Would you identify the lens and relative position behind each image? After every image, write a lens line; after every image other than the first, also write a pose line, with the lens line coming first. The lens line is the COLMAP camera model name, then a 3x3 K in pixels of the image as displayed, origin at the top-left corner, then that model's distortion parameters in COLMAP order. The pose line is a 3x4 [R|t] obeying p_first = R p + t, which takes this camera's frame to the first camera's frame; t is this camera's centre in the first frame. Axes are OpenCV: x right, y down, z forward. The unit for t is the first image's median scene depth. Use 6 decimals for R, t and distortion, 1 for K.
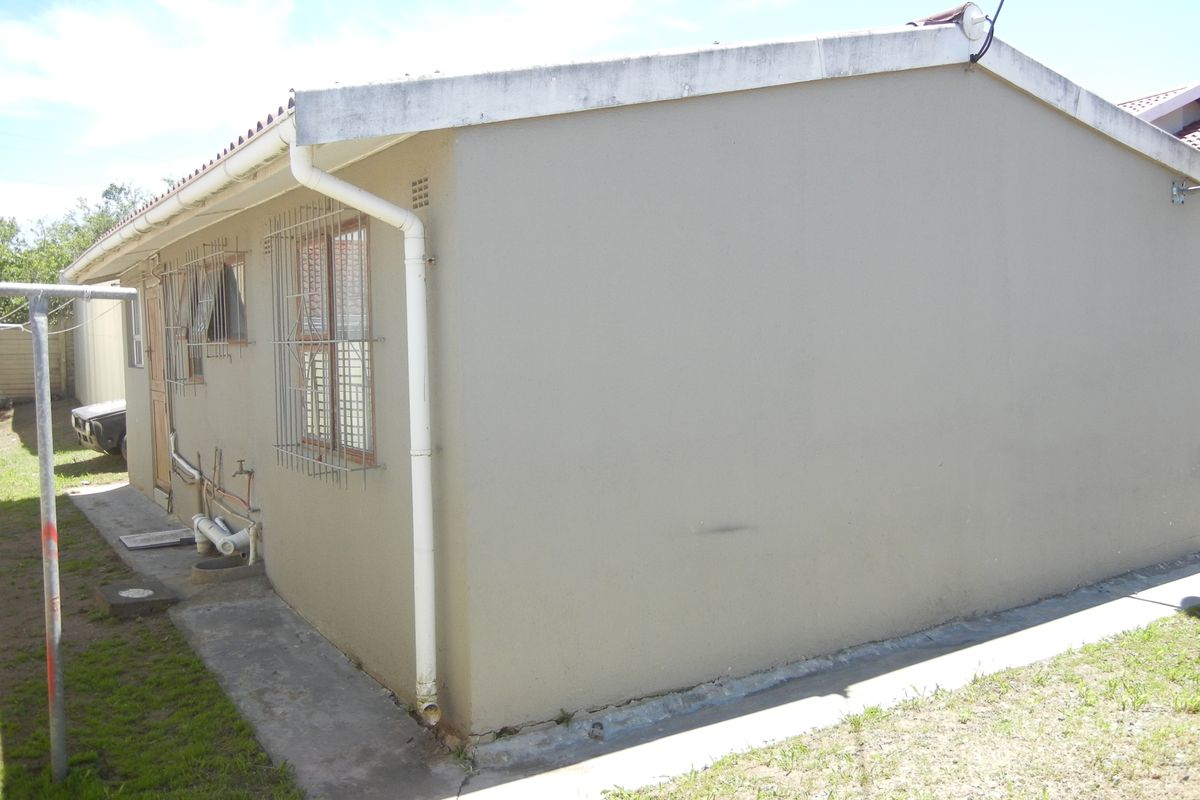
lens RADIAL K [[1032.3, 0, 598.5], [0, 1032.3, 389.0], [0, 0, 1]] dist [-0.009321, 0.014572]
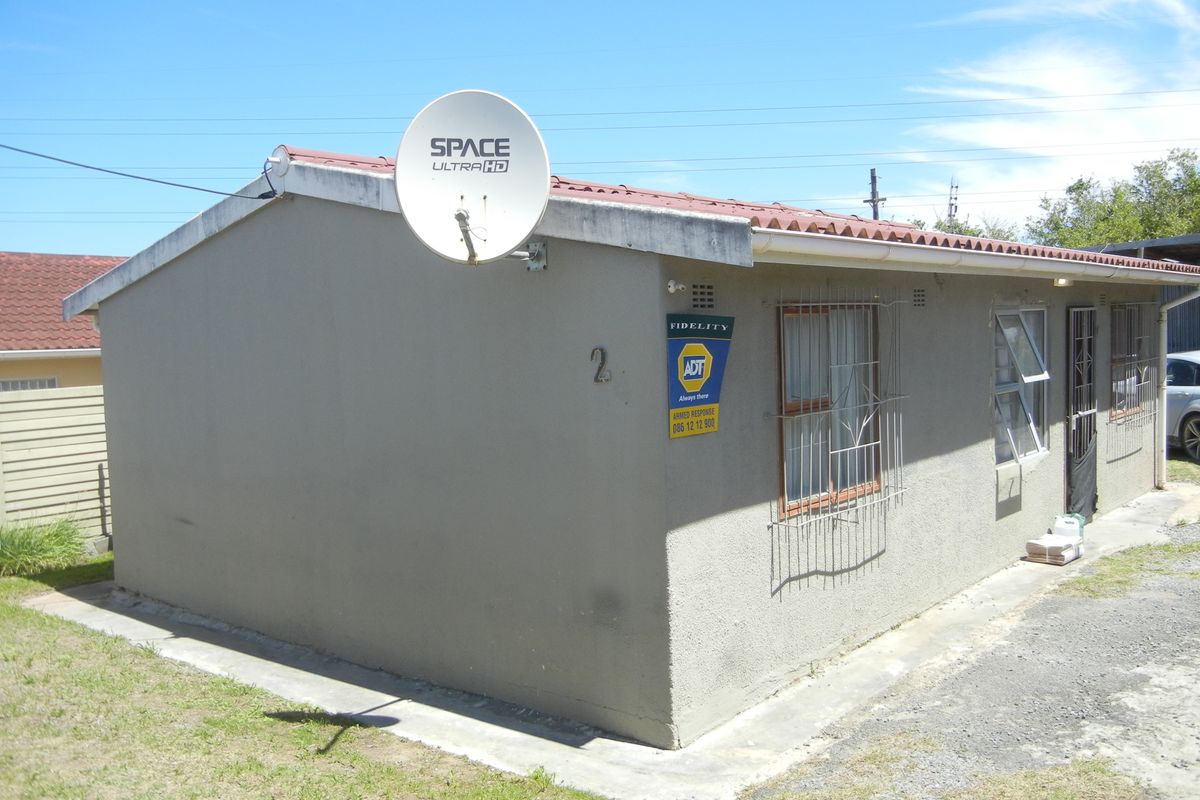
lens RADIAL K [[1032.3, 0, 598.5], [0, 1032.3, 389.0], [0, 0, 1]] dist [-0.009321, 0.014572]
pose [[0.288331, 0.059650, -0.955671, 1.865555], [-0.029970, 0.998131, 0.053258, -0.182962], [0.957062, 0.013286, 0.289580, 1.134709]]
